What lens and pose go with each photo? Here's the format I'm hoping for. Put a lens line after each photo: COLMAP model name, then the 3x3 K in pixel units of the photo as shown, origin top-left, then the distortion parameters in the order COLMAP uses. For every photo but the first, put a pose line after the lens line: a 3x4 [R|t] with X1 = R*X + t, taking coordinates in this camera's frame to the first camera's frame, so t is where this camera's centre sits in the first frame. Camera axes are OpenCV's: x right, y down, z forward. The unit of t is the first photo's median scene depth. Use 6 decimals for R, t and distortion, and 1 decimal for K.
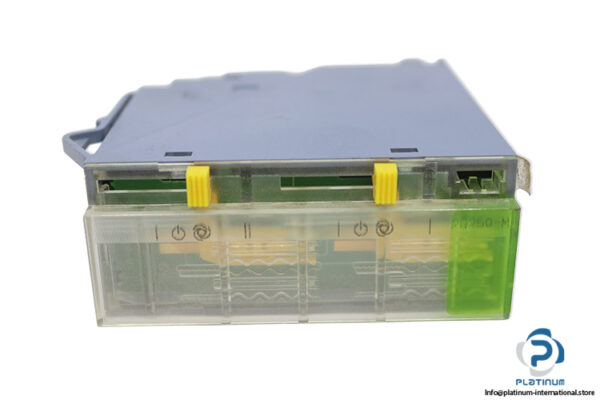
lens RADIAL K [[876.5, 0, 300.0], [0, 876.5, 200.0], [0, 0, 1]] dist [0.002075, 0.001626]
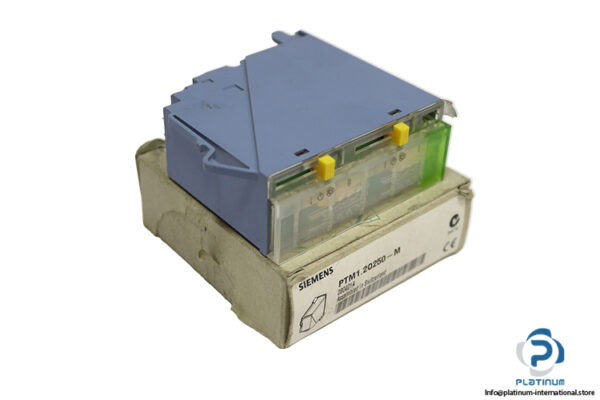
lens RADIAL K [[876.5, 0, 300.0], [0, 876.5, 200.0], [0, 0, 1]] dist [0.002075, 0.001626]
pose [[0.778343, -0.333715, 0.531804, -1.065654], [0.219542, 0.938232, 0.267435, -0.417829], [-0.588203, -0.091403, 0.803531, -0.360492]]
